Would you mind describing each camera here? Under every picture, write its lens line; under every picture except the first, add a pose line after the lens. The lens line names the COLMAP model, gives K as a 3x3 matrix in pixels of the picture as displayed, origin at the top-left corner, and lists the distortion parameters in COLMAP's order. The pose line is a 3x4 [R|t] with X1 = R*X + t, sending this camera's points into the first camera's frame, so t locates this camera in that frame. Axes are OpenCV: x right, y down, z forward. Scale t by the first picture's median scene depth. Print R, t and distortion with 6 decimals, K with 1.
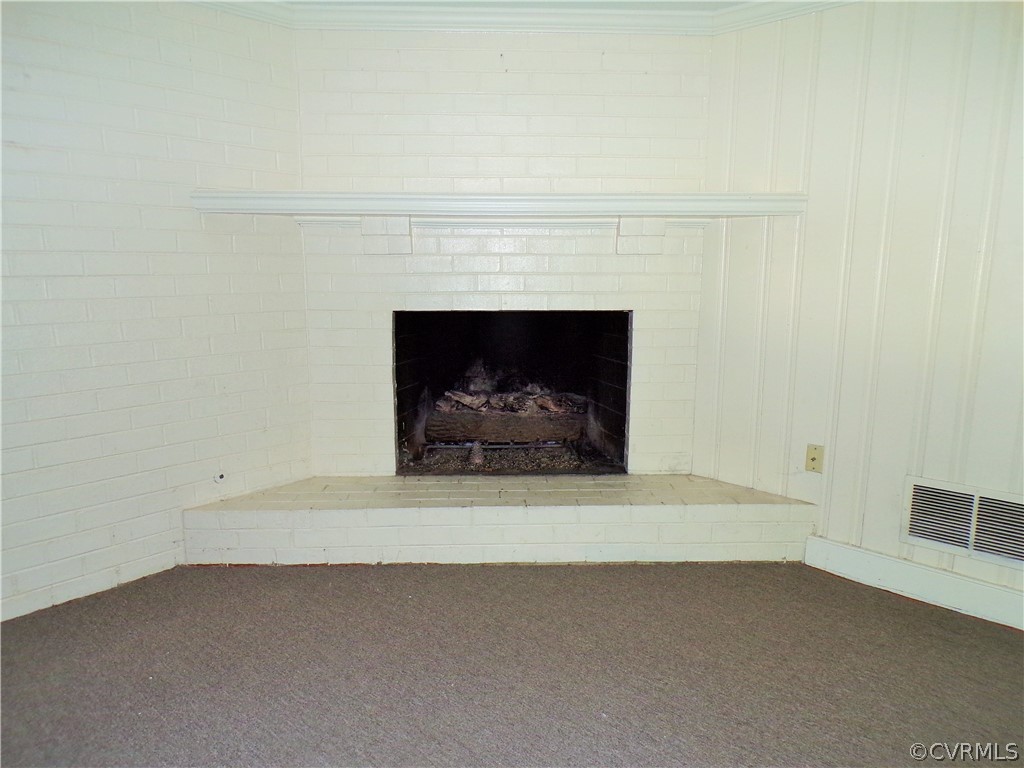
lens RADIAL K [[699.7, 0, 510.2], [0, 699.7, 385.7], [0, 0, 1]] dist [-0.004359, 0.011290]
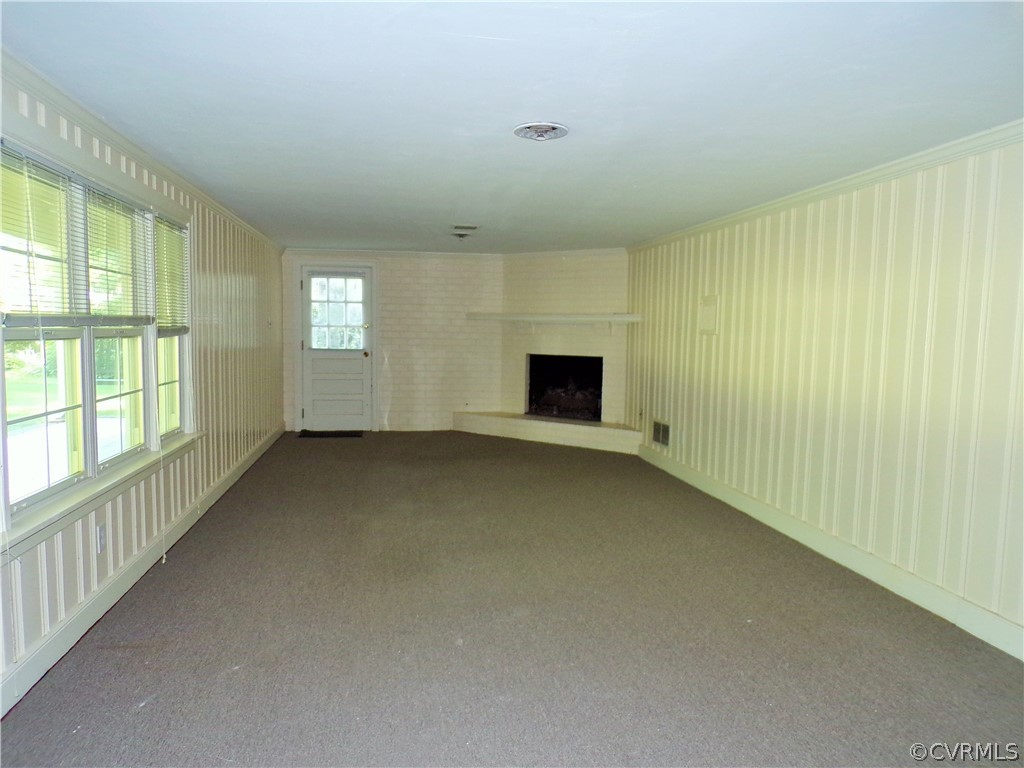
lens RADIAL K [[699.7, 0, 512.4], [0, 699.7, 385.0], [0, 0, 1]] dist [-0.004359, 0.011290]
pose [[0.803226, 0.058771, -0.592769, 1.432818], [-0.118625, 0.990971, -0.062489, 0.195939], [0.583744, 0.120510, 0.802945, -1.251017]]
